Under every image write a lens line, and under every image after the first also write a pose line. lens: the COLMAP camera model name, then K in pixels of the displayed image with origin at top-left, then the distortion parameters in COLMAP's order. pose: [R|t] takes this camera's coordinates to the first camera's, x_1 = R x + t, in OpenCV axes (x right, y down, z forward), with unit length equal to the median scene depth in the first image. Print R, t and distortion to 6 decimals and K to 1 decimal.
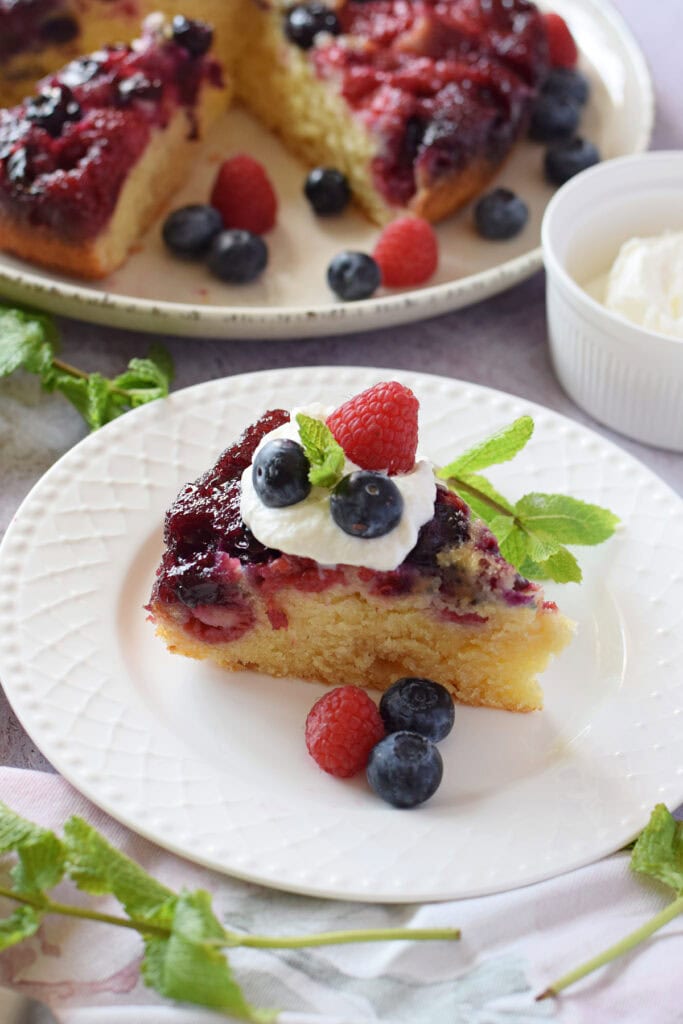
lens RADIAL K [[2449.6, 0, 341.5], [0, 2449.6, 512.0], [0, 0, 1]] dist [-0.027714, -0.903858]
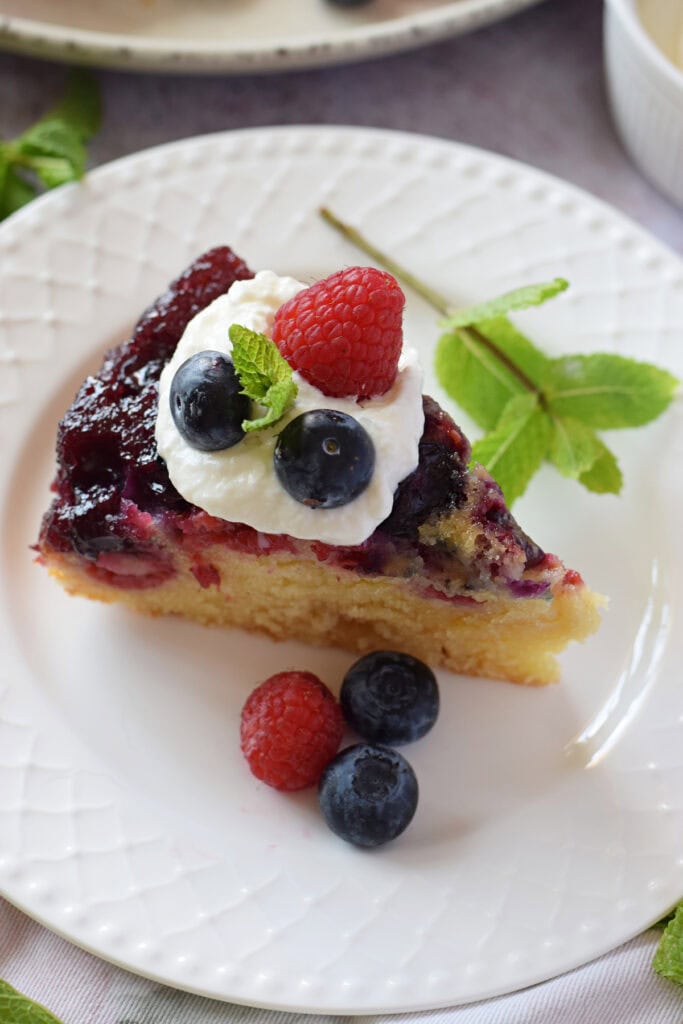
lens RADIAL K [[2449.6, 0, 341.5], [0, 2449.6, 512.0], [0, 0, 1]] dist [-0.027714, -0.903858]
pose [[0.999101, 0.031671, -0.028196, 0.035664], [-0.021219, 0.949118, 0.314206, -0.211805], [0.036712, -0.313325, 0.948936, 0.303009]]
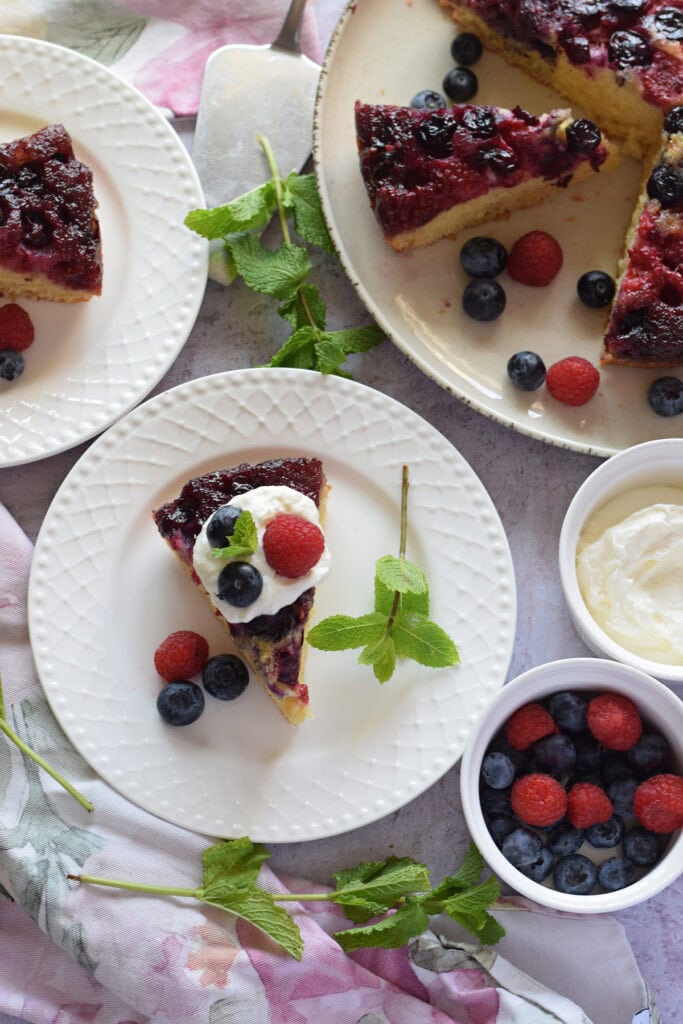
lens RADIAL K [[2449.6, 0, 341.5], [0, 2449.6, 512.0], [0, 0, 1]] dist [-0.027714, -0.903858]
pose [[0.656376, 0.710092, -0.254832, 0.416325], [-0.471626, 0.649851, 0.596039, -0.990215], [0.588846, -0.271041, 0.761445, -0.150909]]
